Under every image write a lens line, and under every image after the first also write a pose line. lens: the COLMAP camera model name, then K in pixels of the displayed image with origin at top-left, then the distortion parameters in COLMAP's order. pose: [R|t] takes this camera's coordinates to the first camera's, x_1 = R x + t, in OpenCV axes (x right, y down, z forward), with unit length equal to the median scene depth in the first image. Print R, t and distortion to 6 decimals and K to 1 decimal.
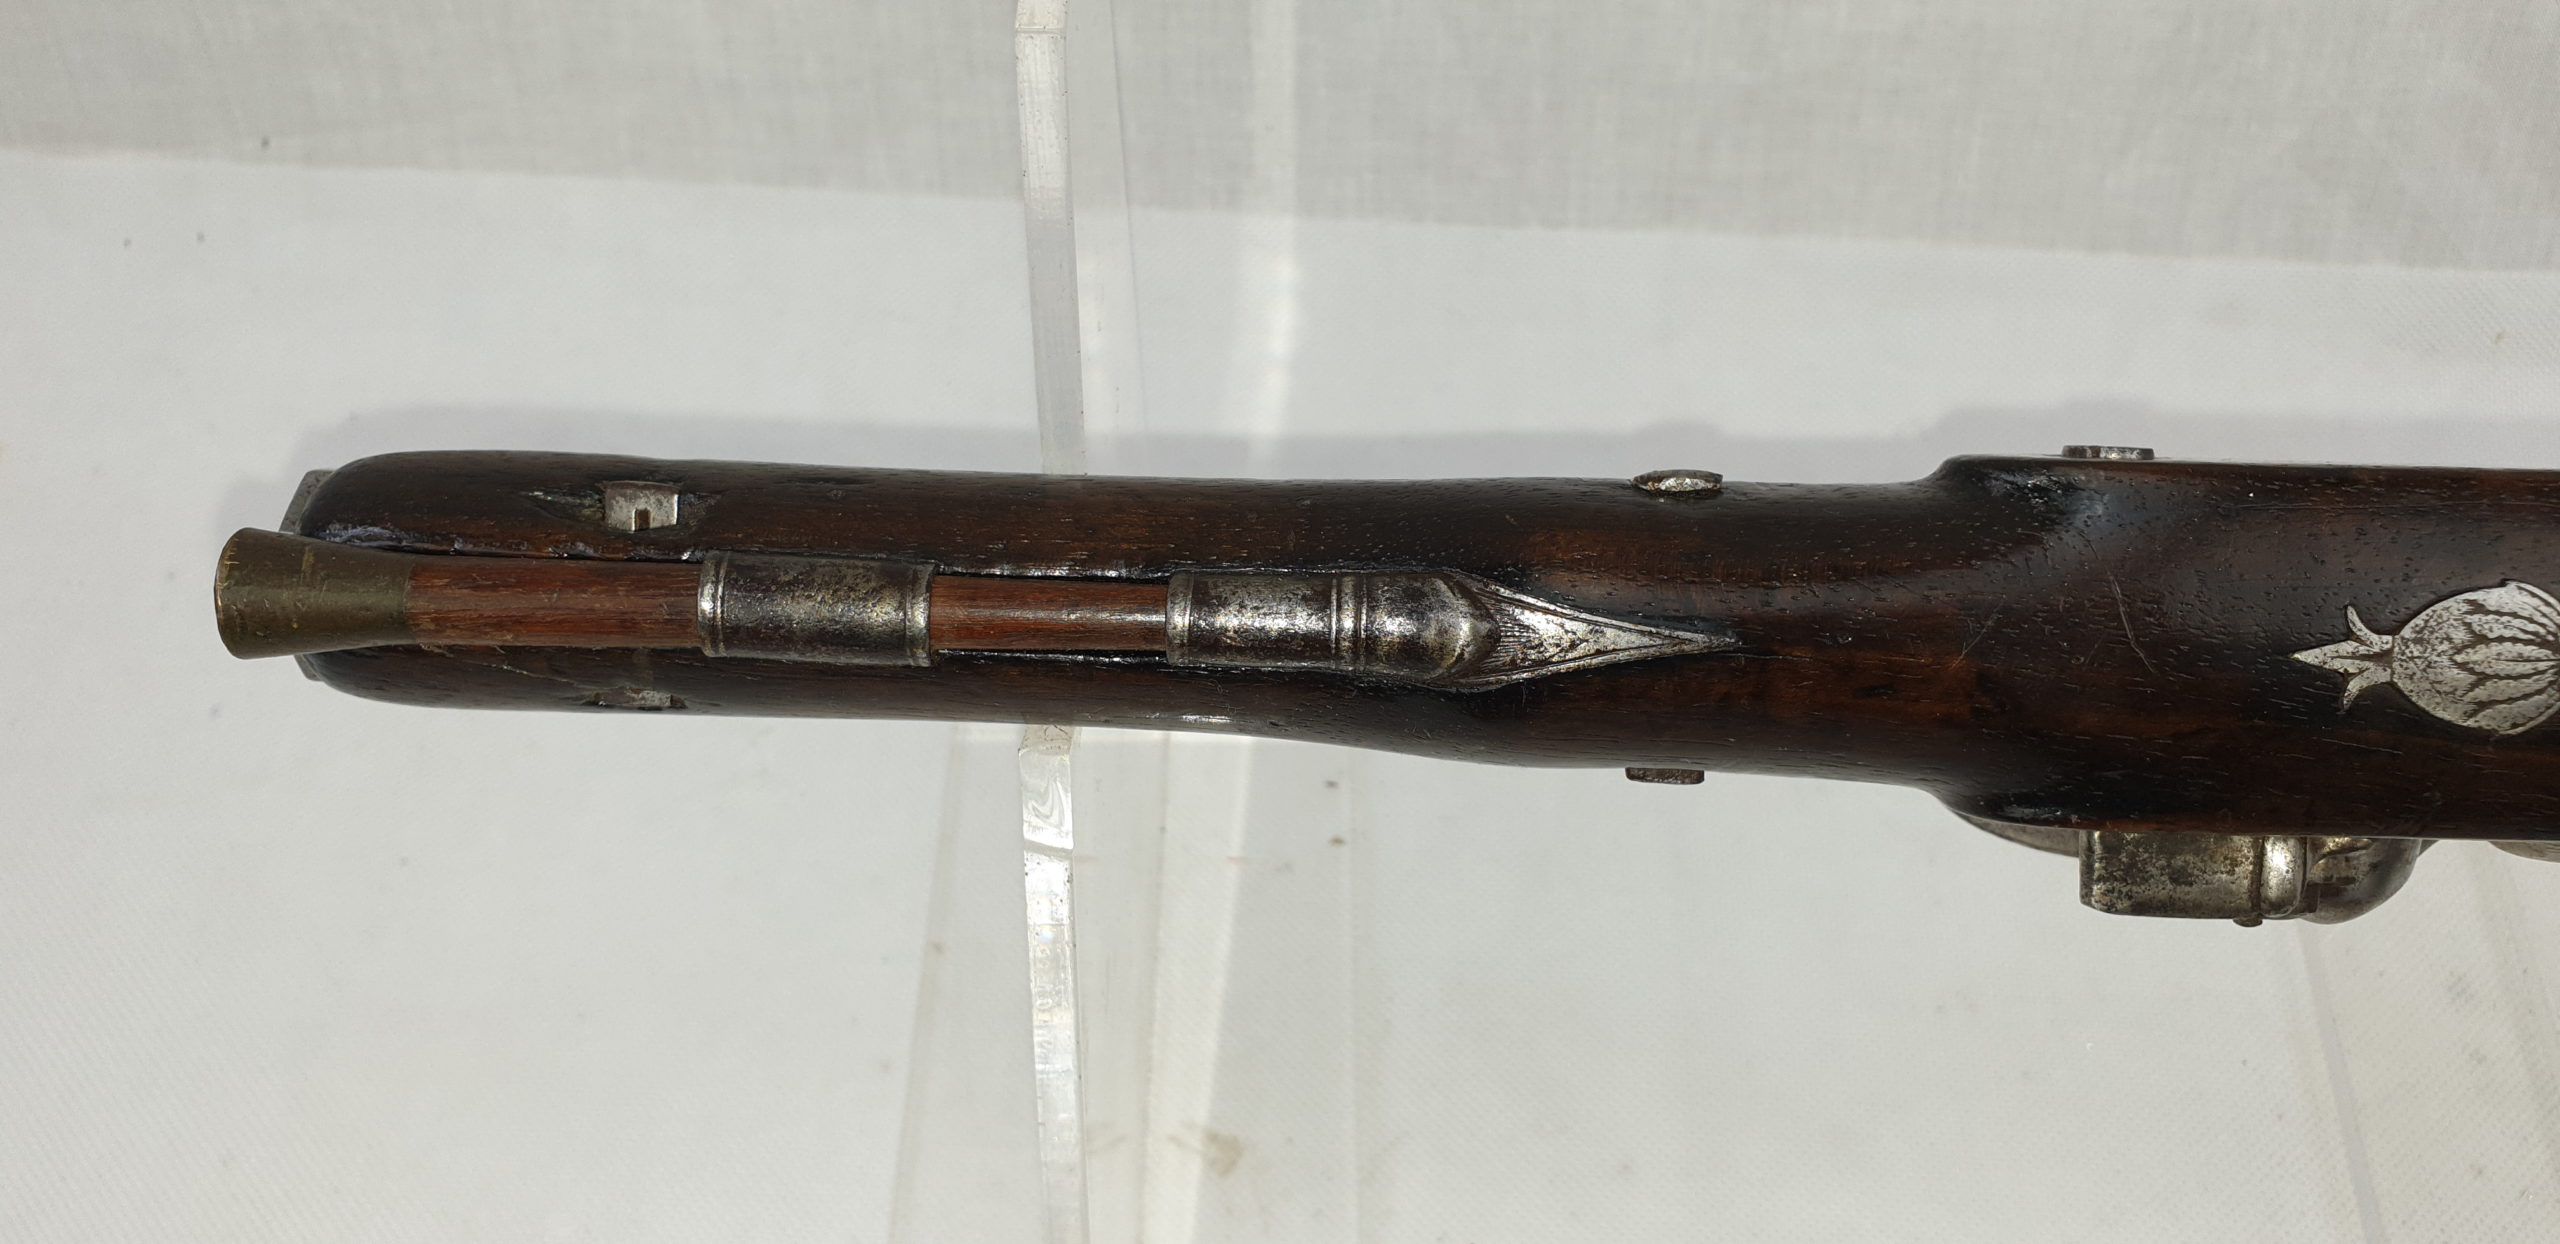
lens RADIAL K [[2098.8, 0, 1267.4], [0, 2098.8, 658.2], [0, 0, 1]] dist [0.012526, -0.087630]
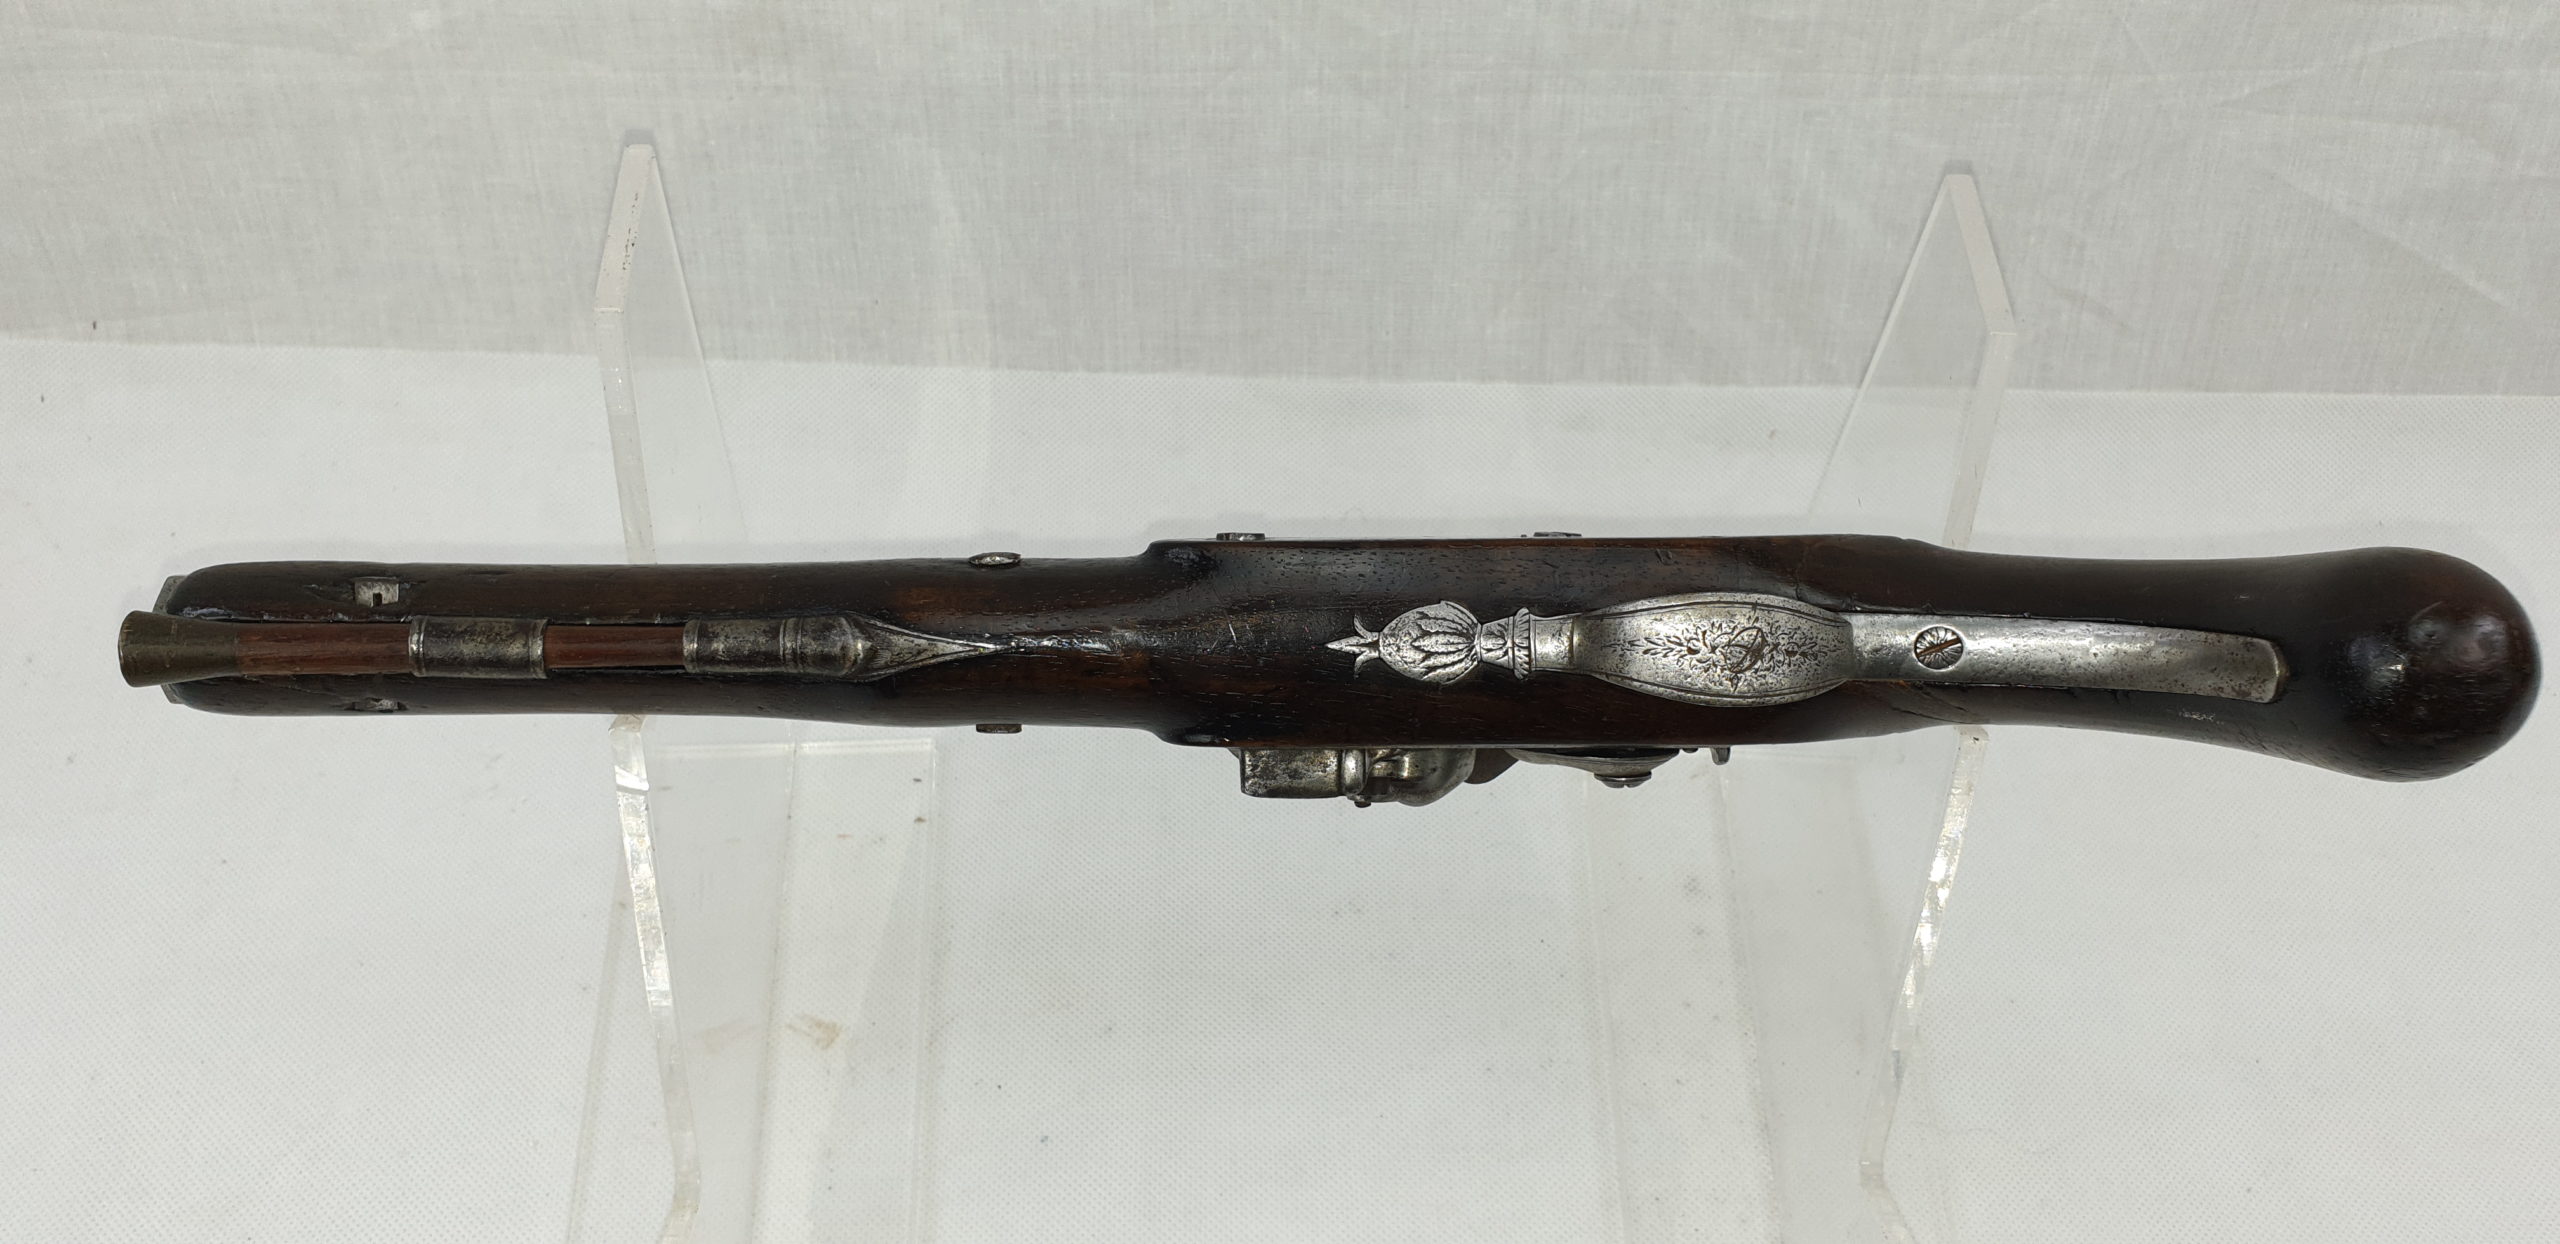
lens RADIAL K [[2109.3, 0, 1281.7], [0, 2109.3, 657.7], [0, 0, 1]] dist [0.011476, -0.005068]
pose [[0.995672, -0.033434, 0.086713, 0.288155], [0.036605, 0.998708, -0.035236, 0.069915], [-0.085423, 0.038258, 0.995610, -0.784221]]
